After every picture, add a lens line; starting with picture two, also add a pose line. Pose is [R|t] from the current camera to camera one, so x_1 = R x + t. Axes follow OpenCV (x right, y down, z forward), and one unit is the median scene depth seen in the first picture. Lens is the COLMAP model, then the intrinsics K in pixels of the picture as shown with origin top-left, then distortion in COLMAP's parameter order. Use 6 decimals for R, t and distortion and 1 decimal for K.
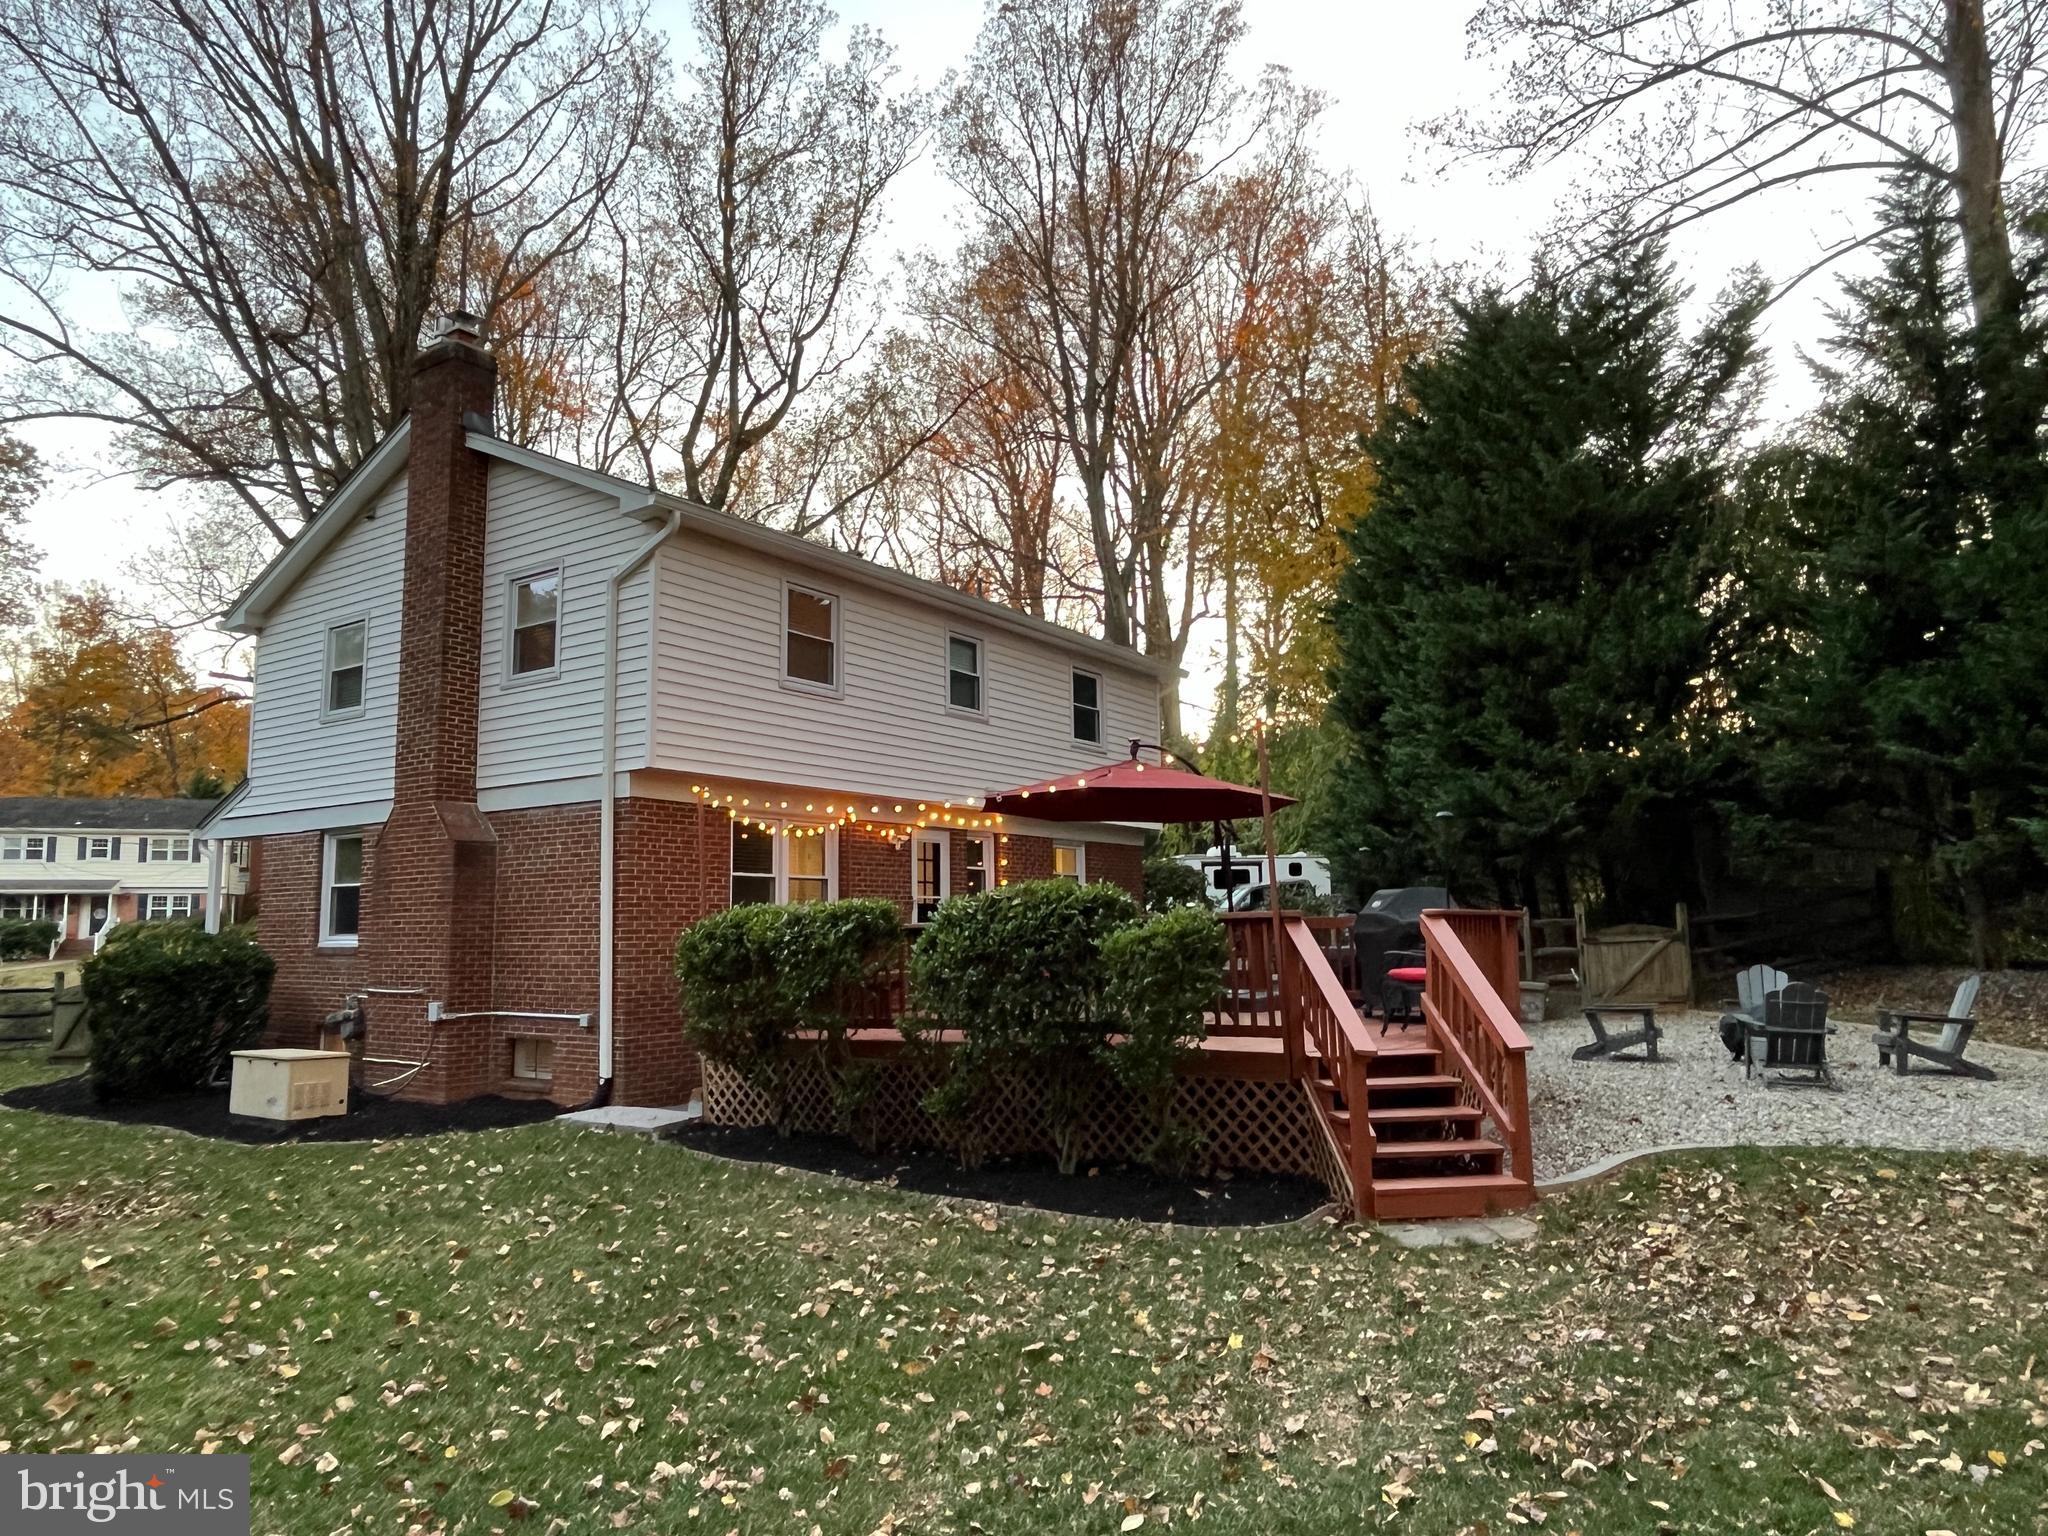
lens RADIAL K [[1296.8, 0, 1022.6], [0, 1296.8, 778.9], [0, 0, 1]] dist [-0.001034, -0.004083]
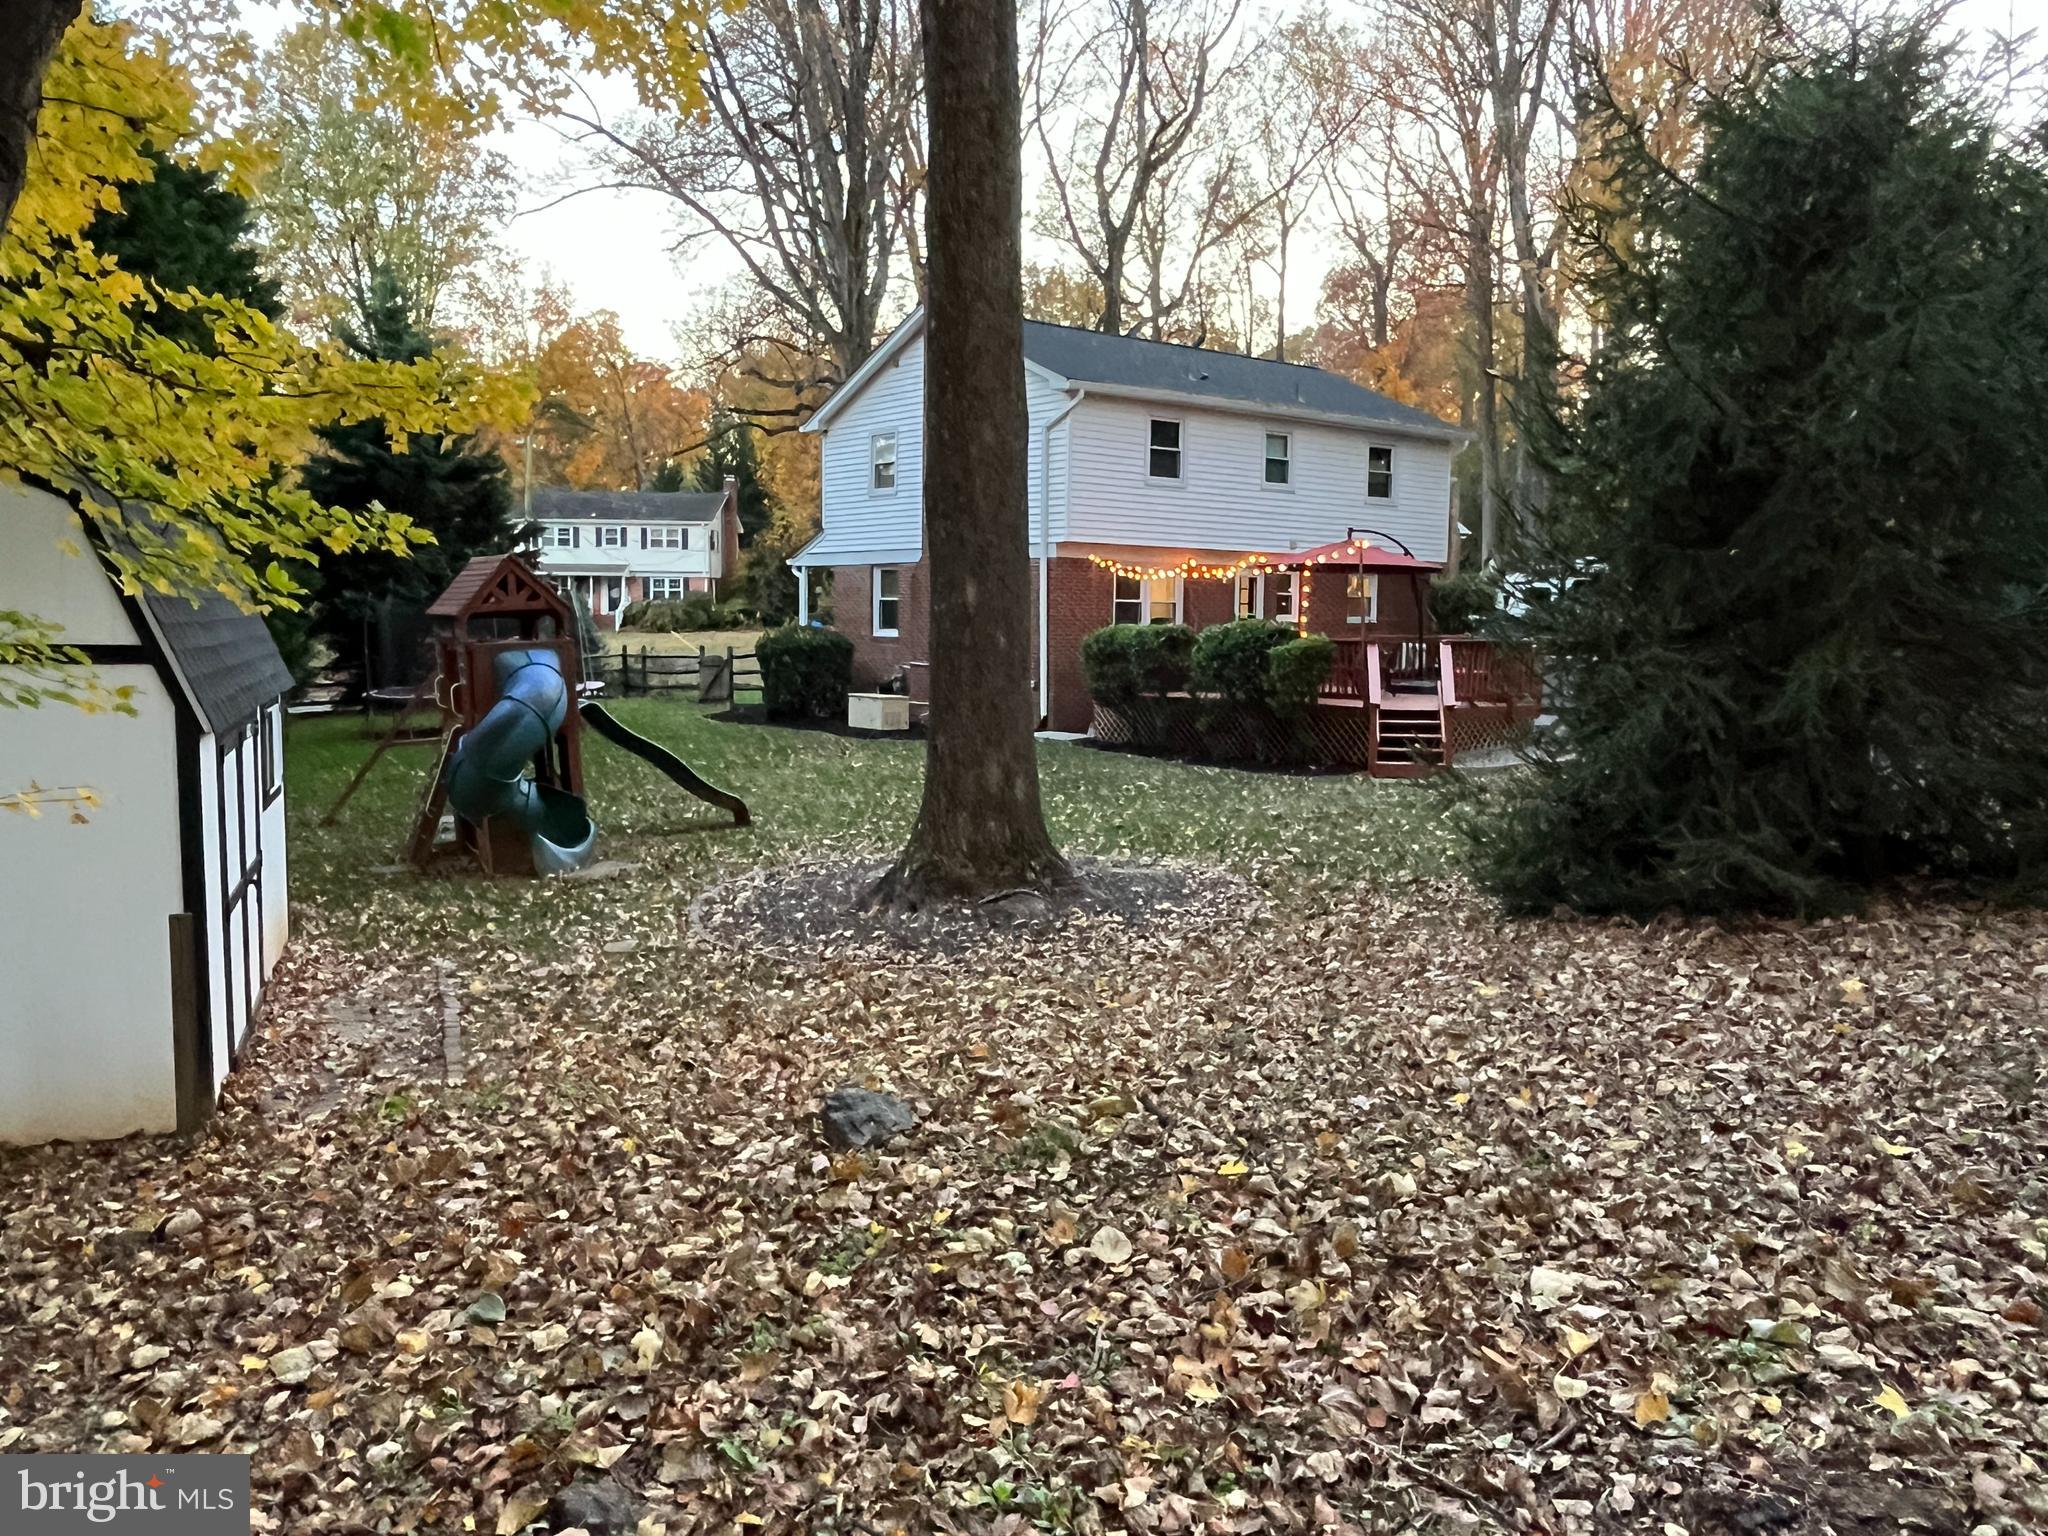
lens RADIAL K [[1489.0, 0, 1022.9], [0, 1489.0, 765.9], [0, 0, 1]] dist [0.007516, 0.003648]
pose [[0.952704, 0.054597, -0.298956, 0.229067], [0.010763, 0.977051, 0.212734, -0.118831], [0.303710, -0.205890, 0.930252, -0.795881]]
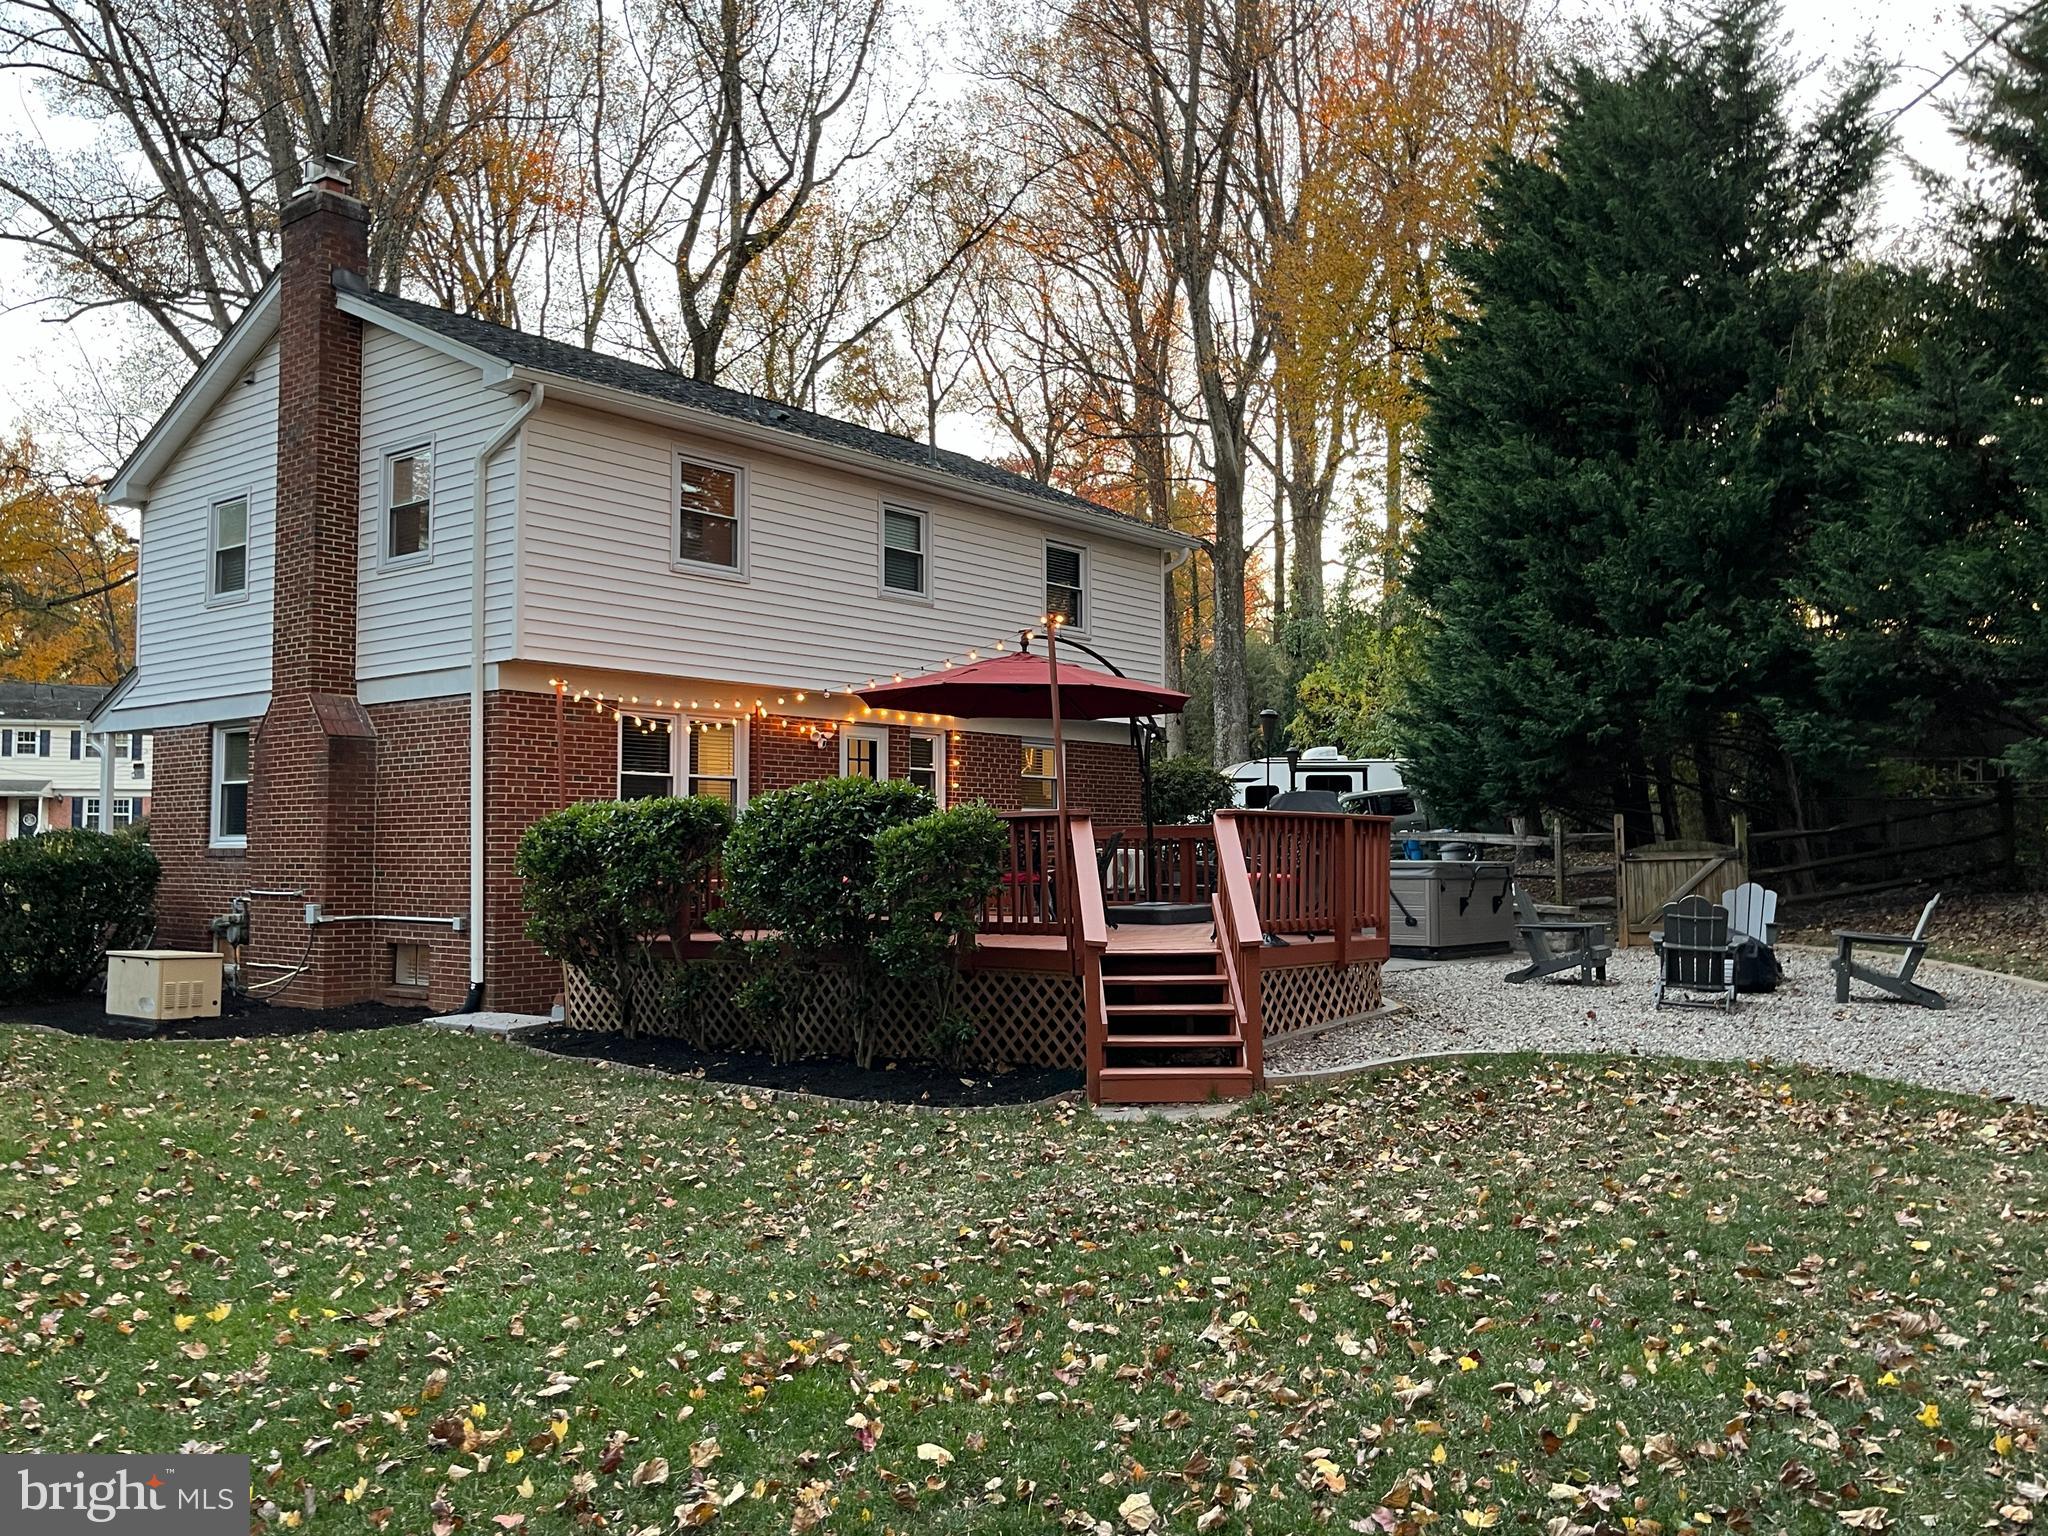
lens RADIAL K [[1671.0, 0, 1028.1], [0, 1671.0, 759.7], [0, 0, 1]] dist [0.024520, -0.026795]
pose [[0.996122, 0.006127, -0.087764, 0.162810], [-0.000877, 0.998214, 0.059726, -0.007321], [0.087974, -0.059417, 0.994349, -0.158520]]
